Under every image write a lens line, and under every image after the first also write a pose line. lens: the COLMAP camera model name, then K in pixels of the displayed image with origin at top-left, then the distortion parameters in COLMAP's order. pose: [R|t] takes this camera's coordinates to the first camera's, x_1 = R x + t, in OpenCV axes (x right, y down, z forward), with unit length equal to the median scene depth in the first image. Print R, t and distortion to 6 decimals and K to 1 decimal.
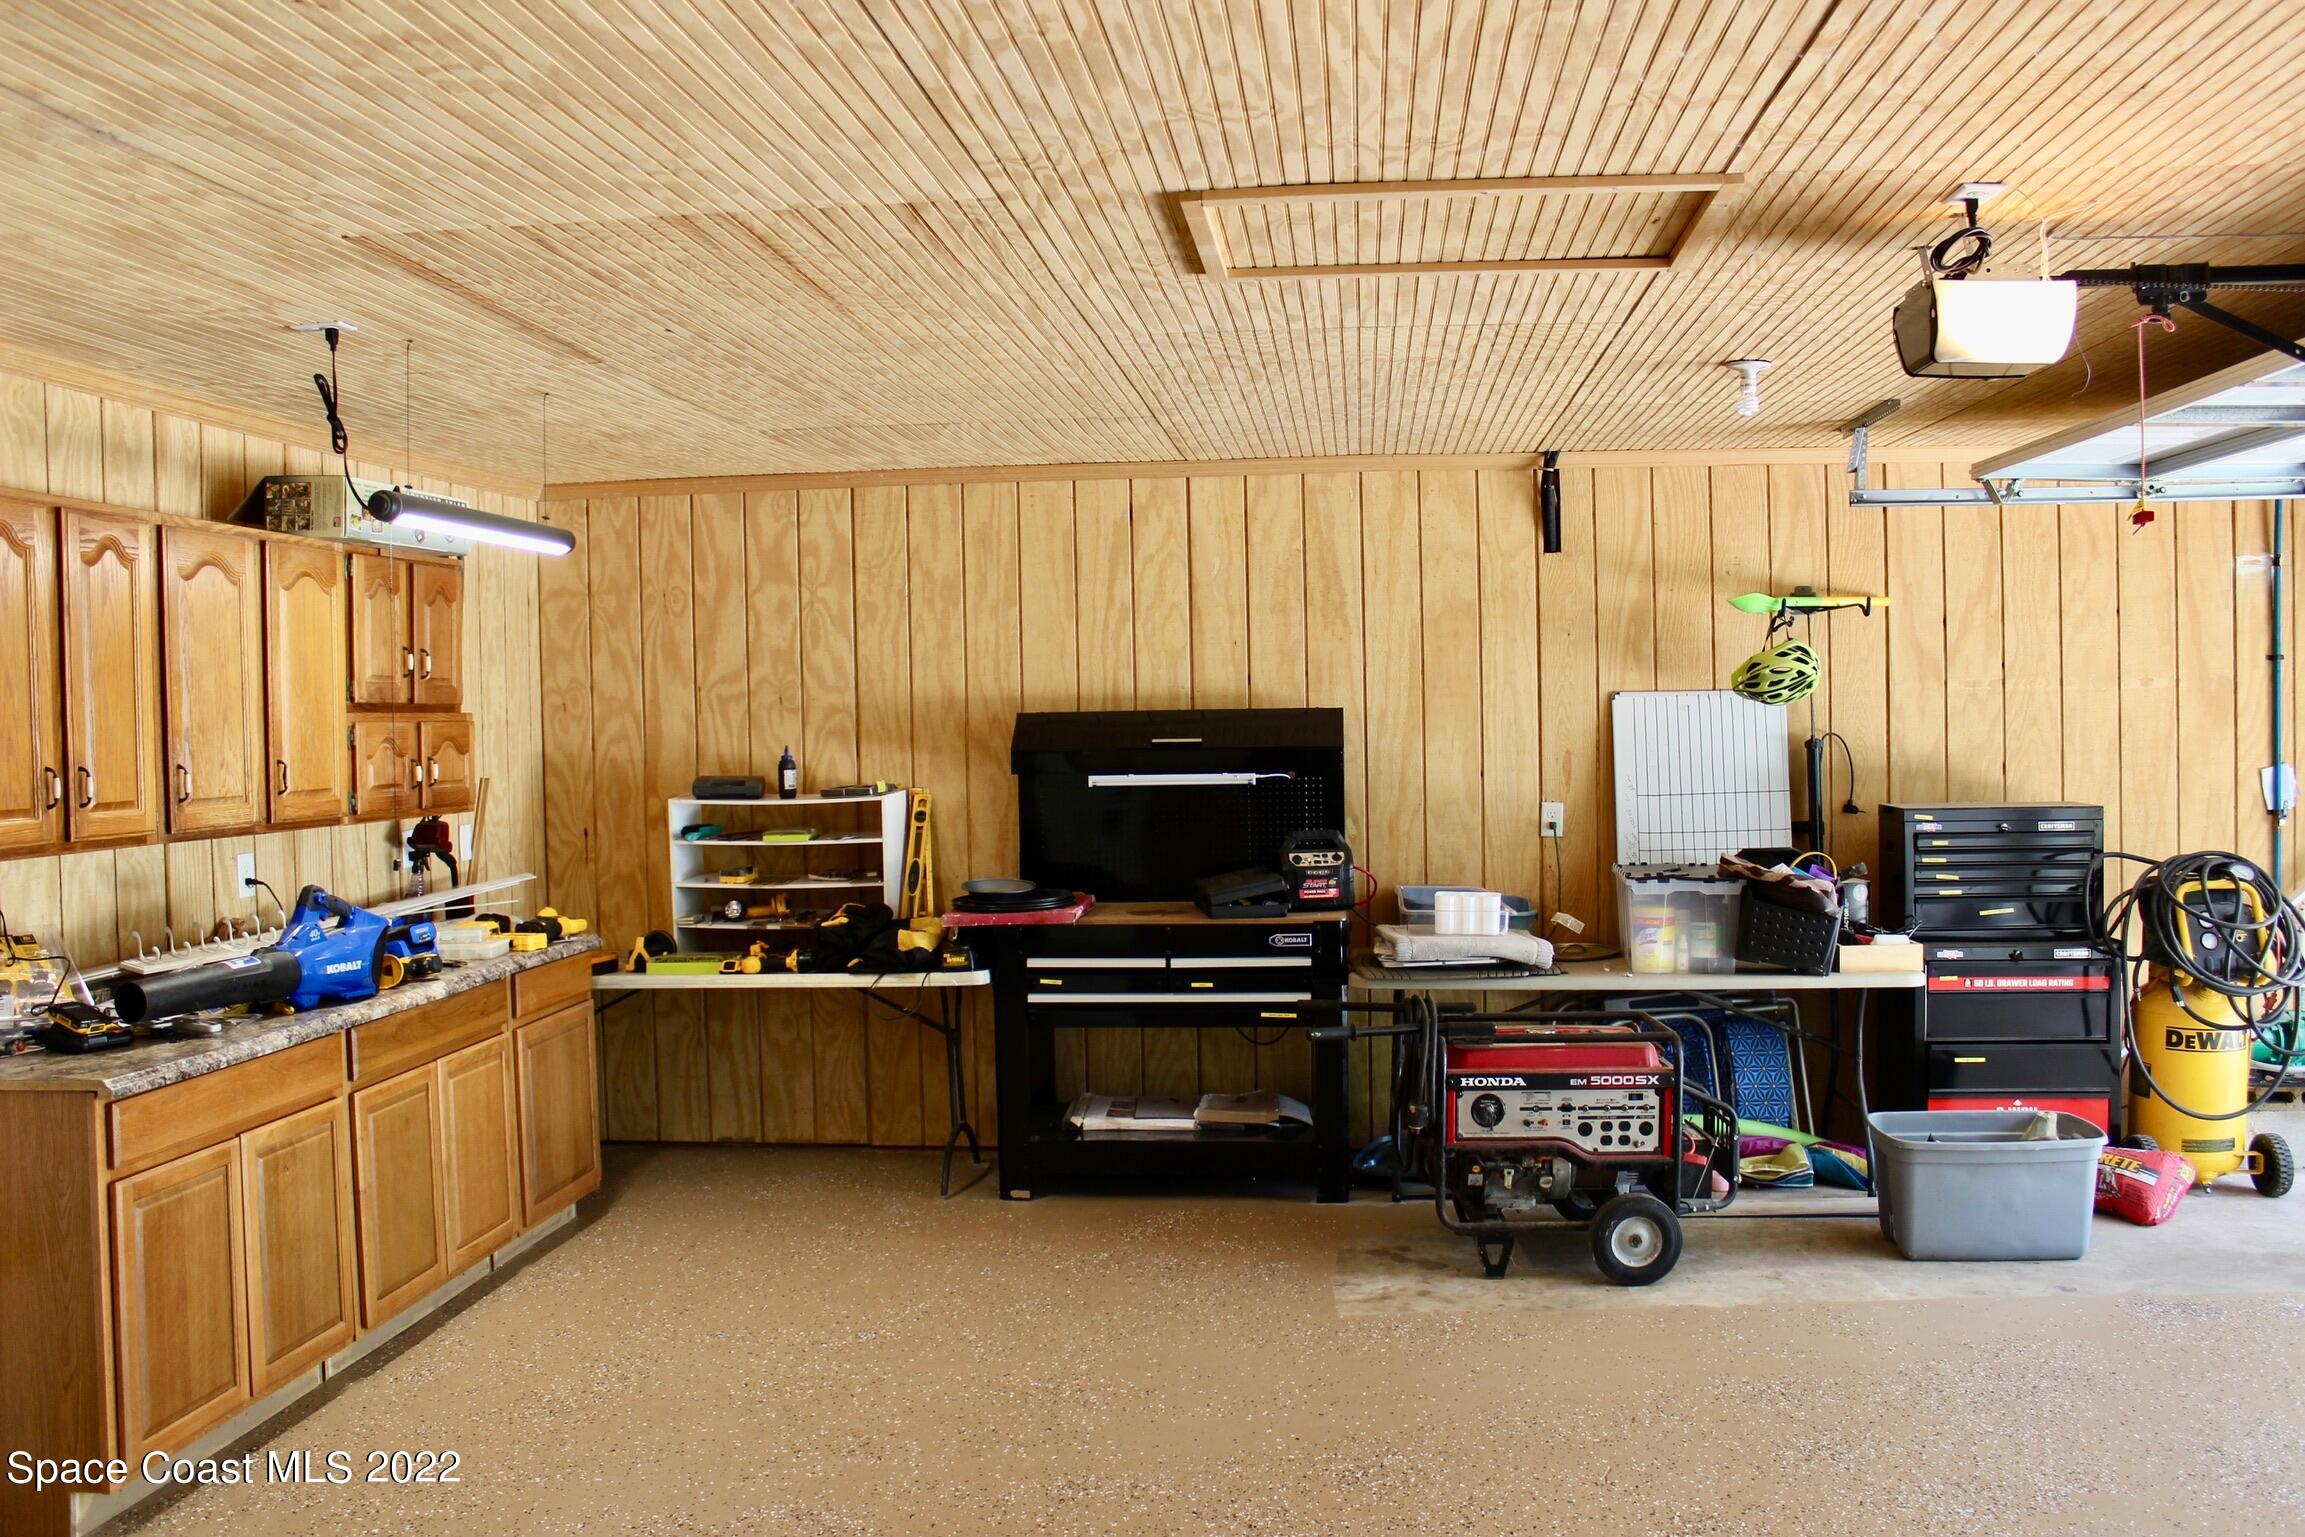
lens RADIAL K [[1928.7, 0, 1161.4], [0, 1928.7, 768.2], [0, 0, 1]] dist [-0.164465, 0.152335]
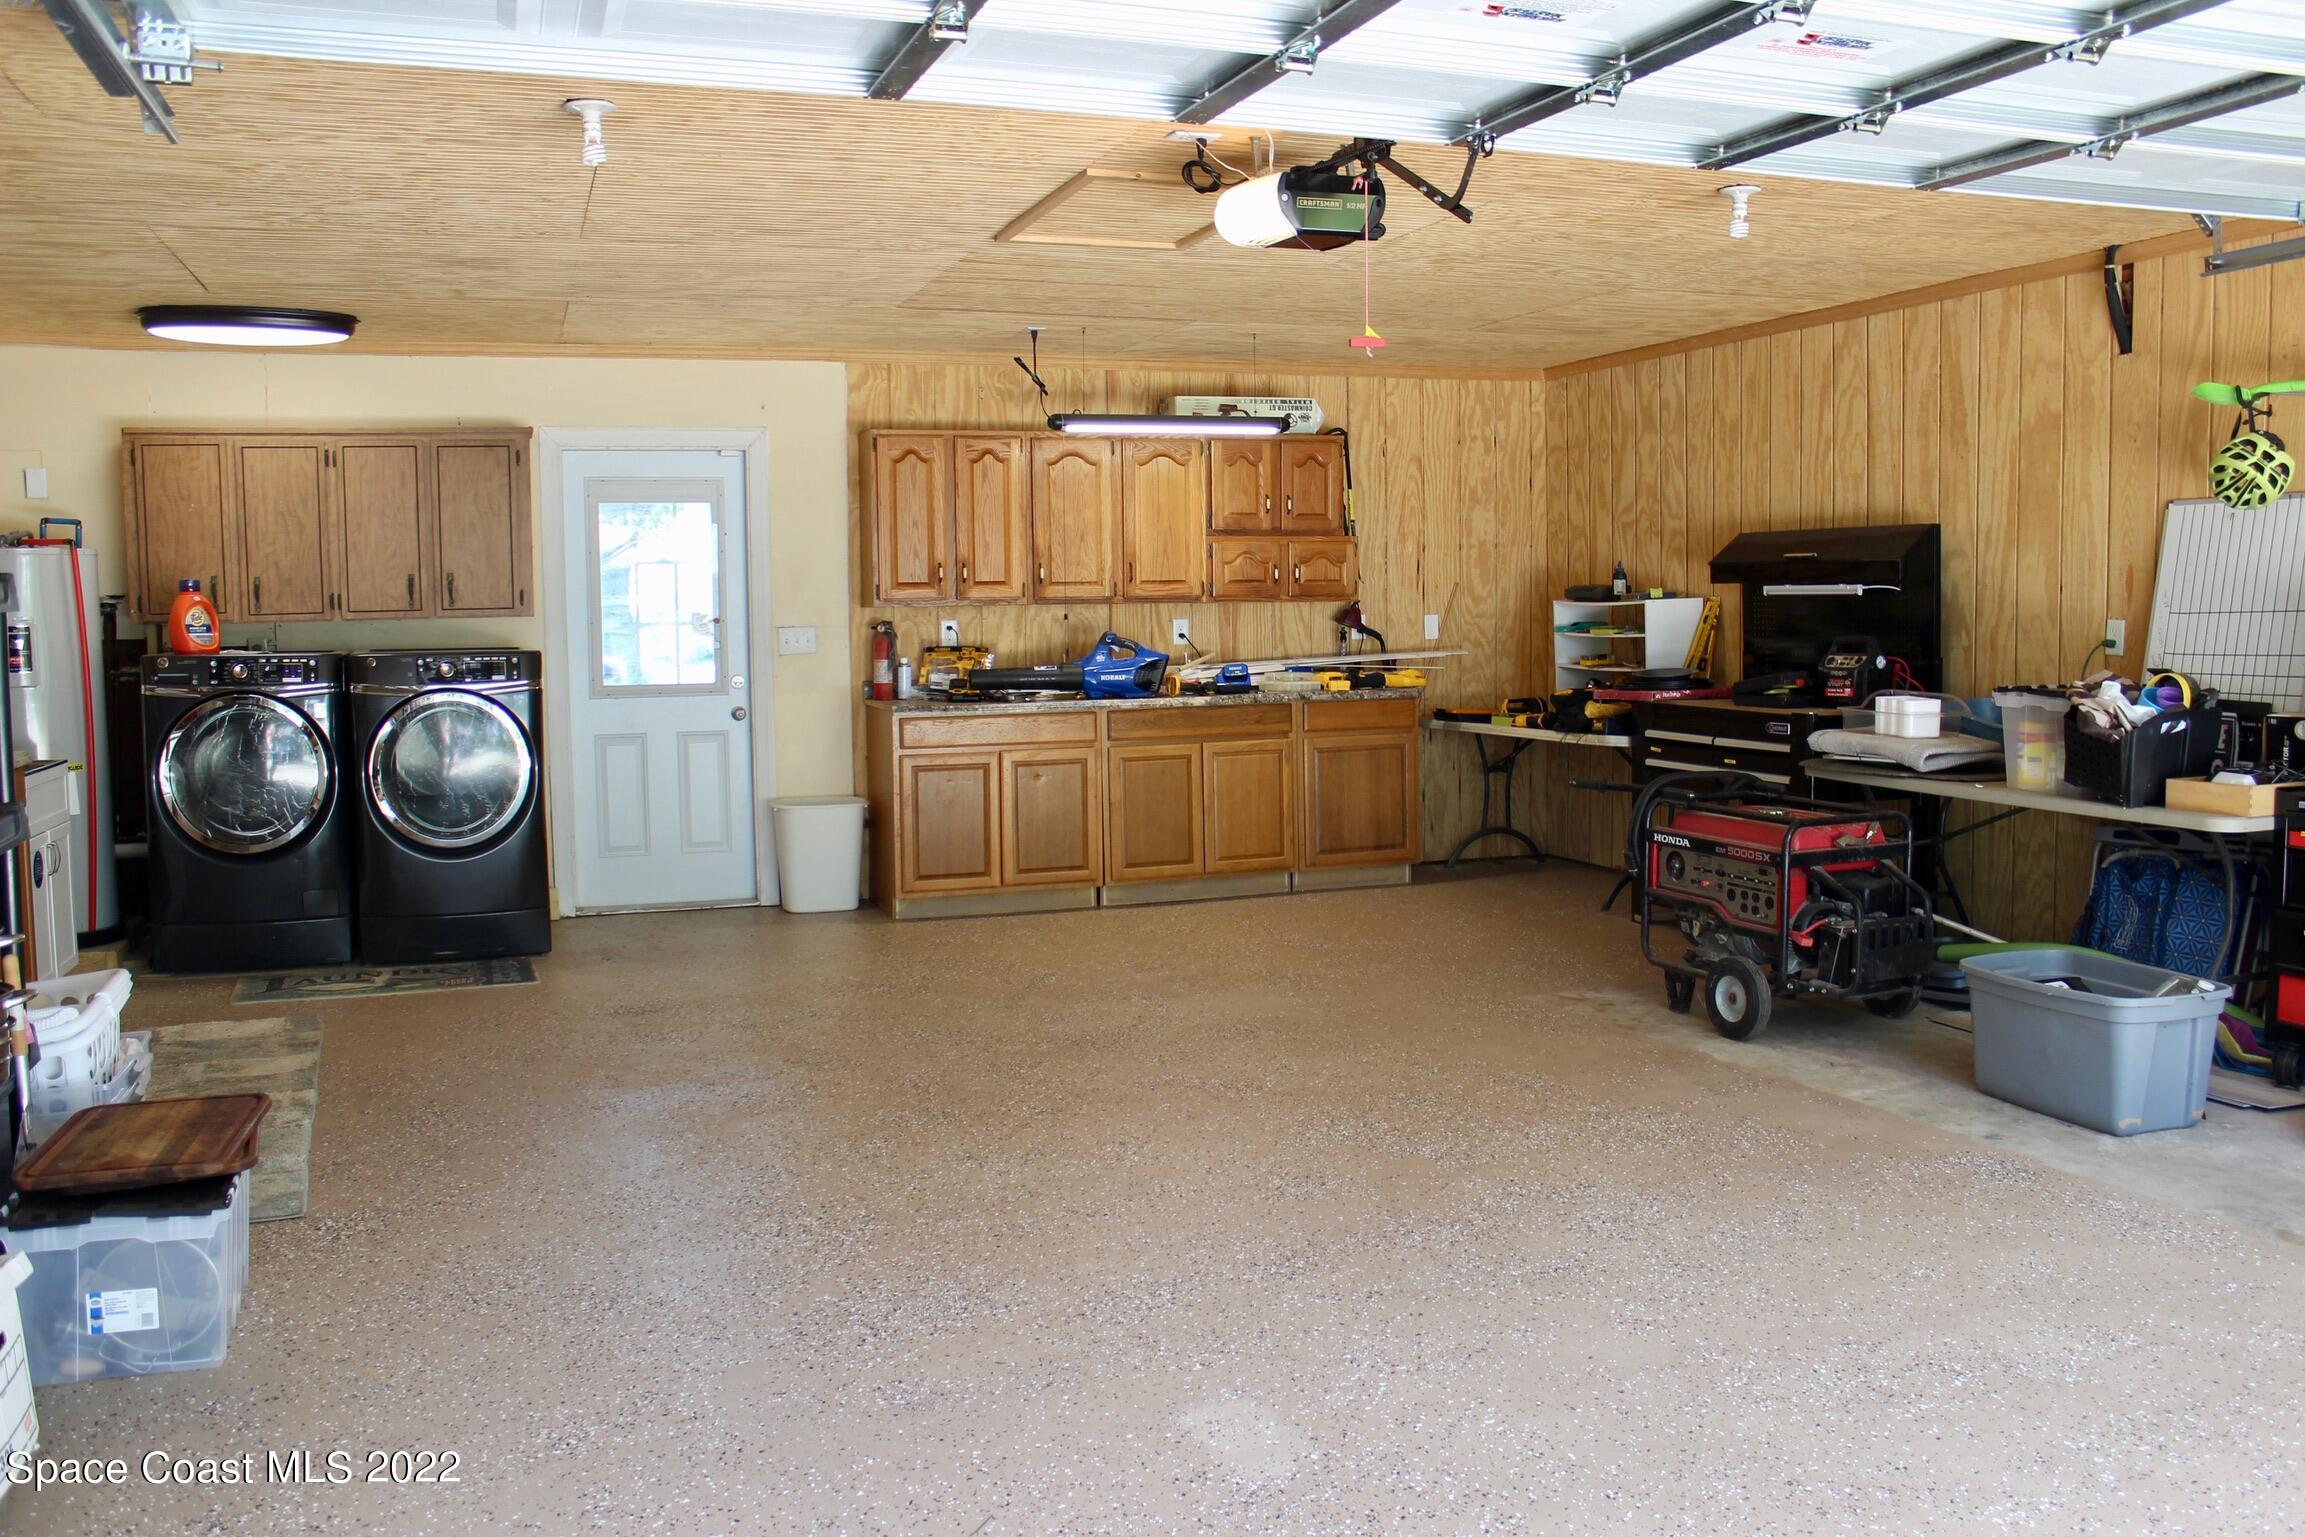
lens RADIAL K [[1928.7, 0, 1161.4], [0, 1928.7, 768.2], [0, 0, 1]] dist [-0.164465, 0.152335]
pose [[0.426225, 0.090969, -0.900032, 0.912760], [-0.019461, 0.995623, 0.091415, 0.017171], [0.904408, -0.021448, 0.426129, 0.189402]]
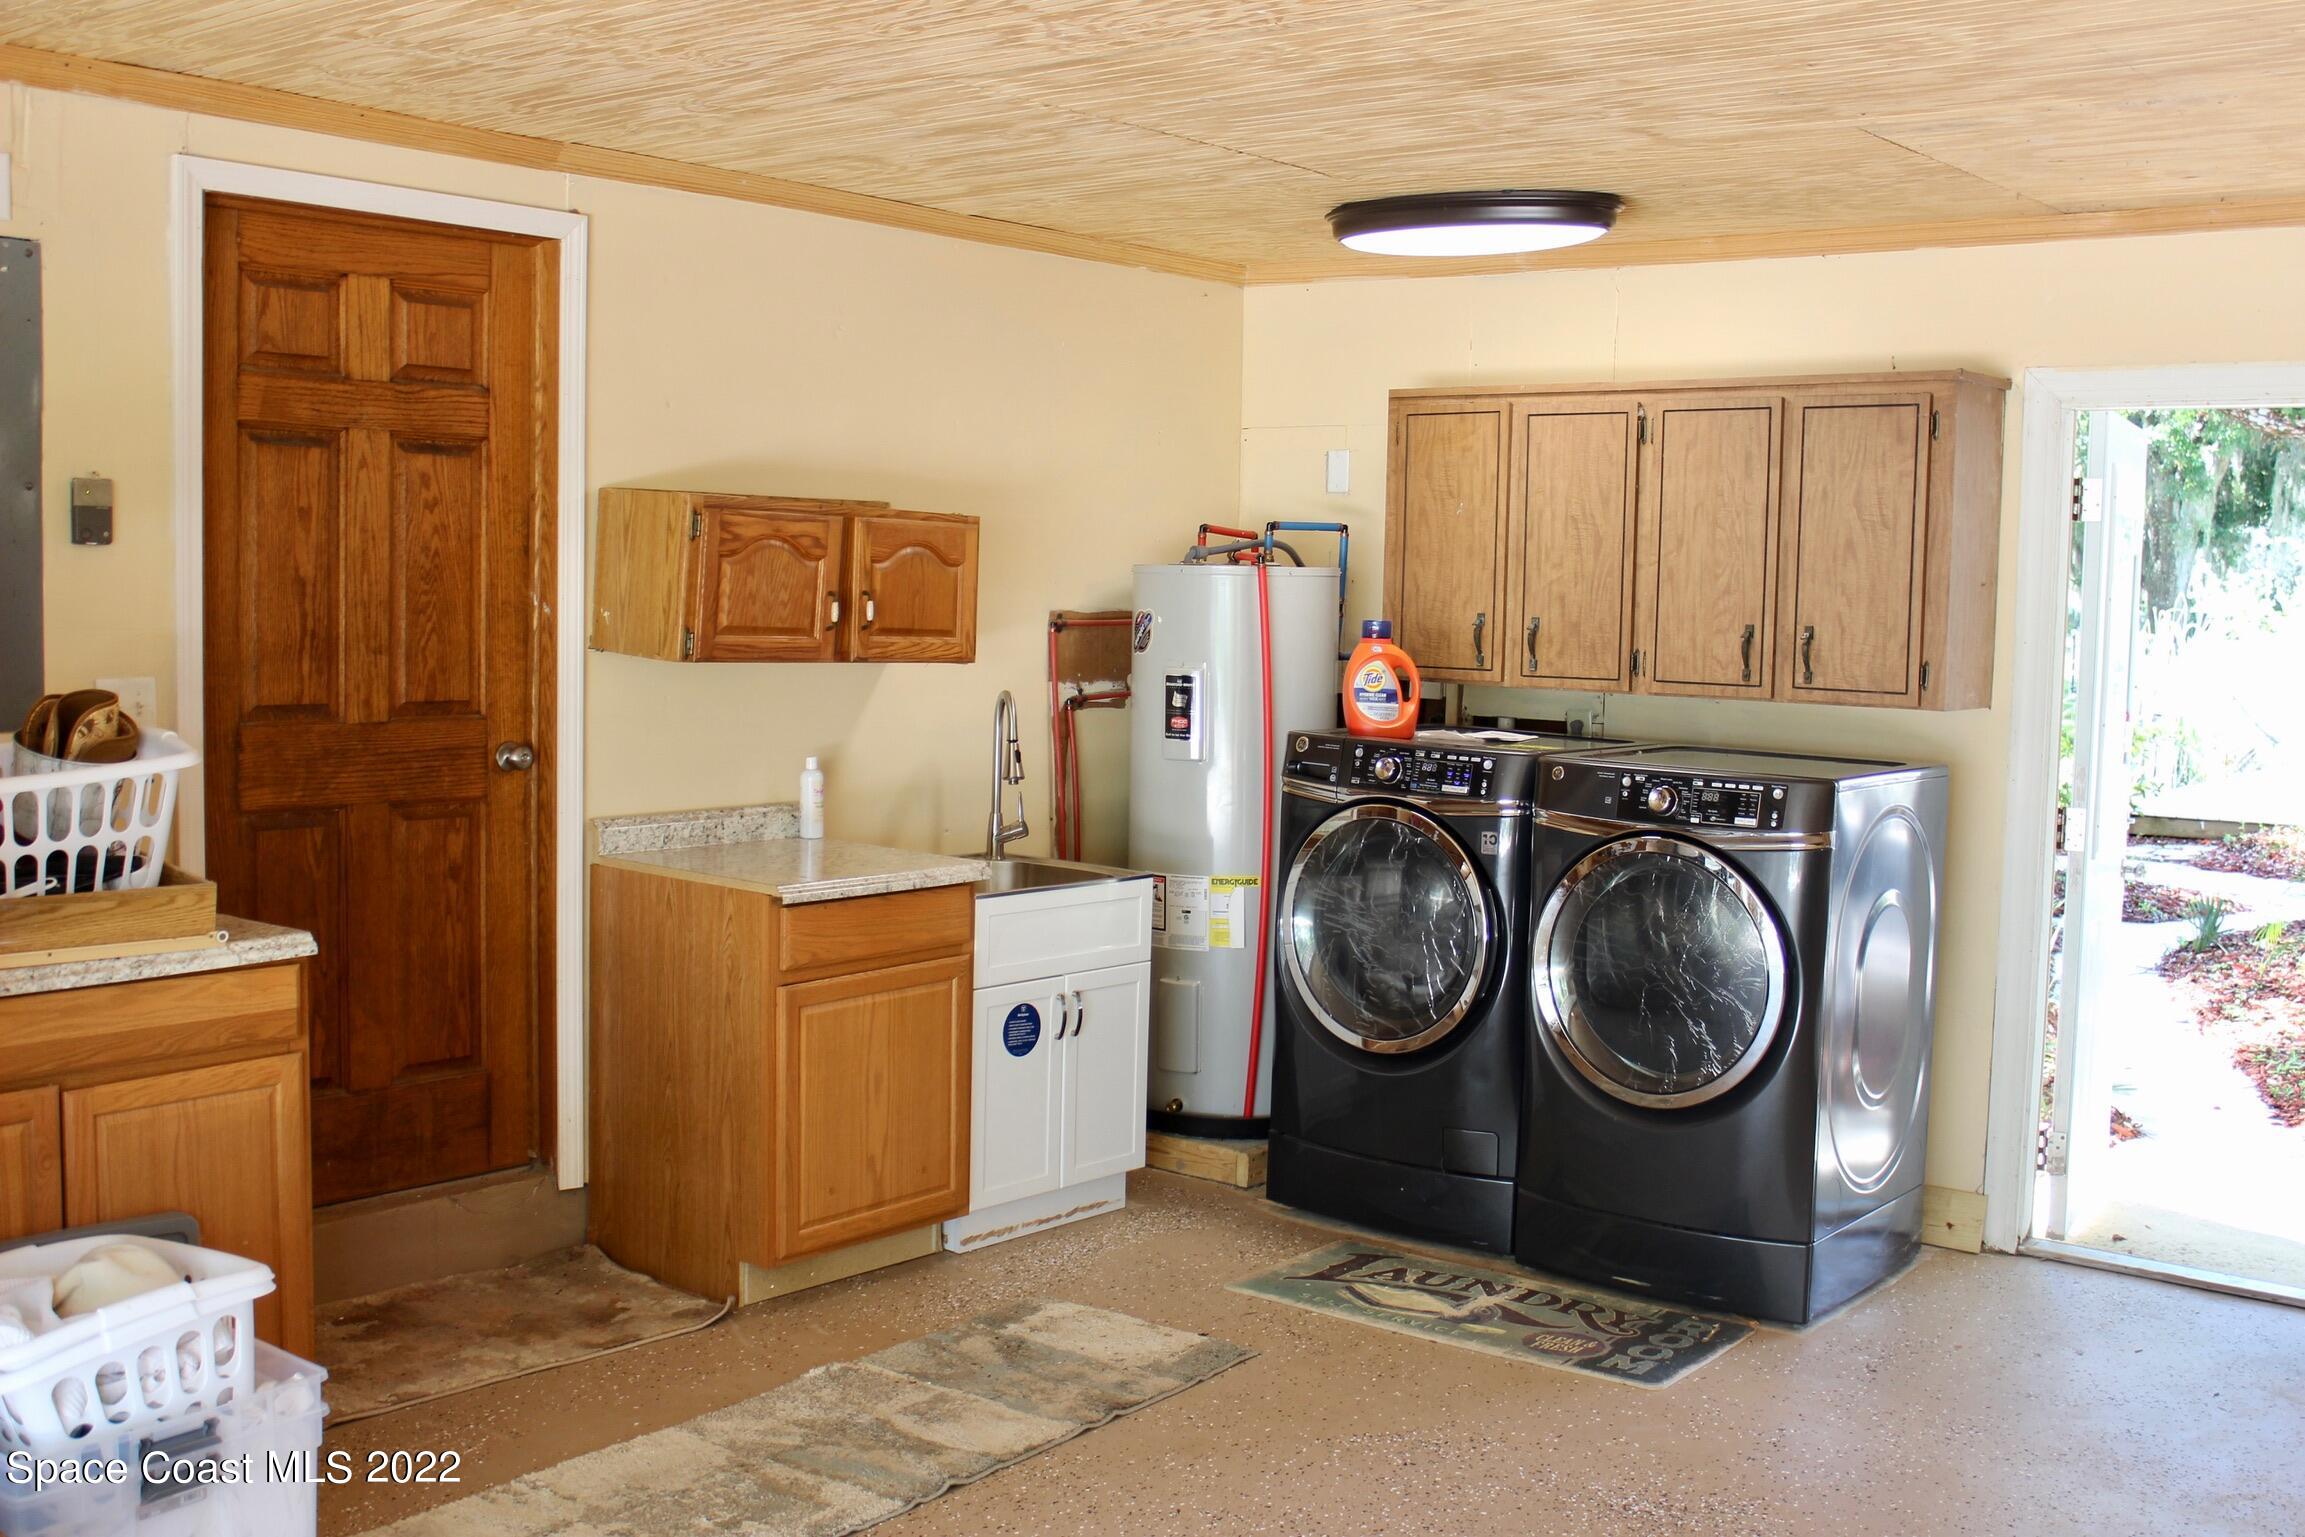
lens RADIAL K [[2424.1, 0, 1152.5], [0, 2424.1, 768.5], [0, 0, 1]] dist [-0.112185, 0.011309]
pose [[-0.554685, 0.065891, -0.829448, 0.487571], [-0.038653, 0.993743, 0.104791, -0.020172], [0.831162, 0.090186, -0.548667, 0.594424]]
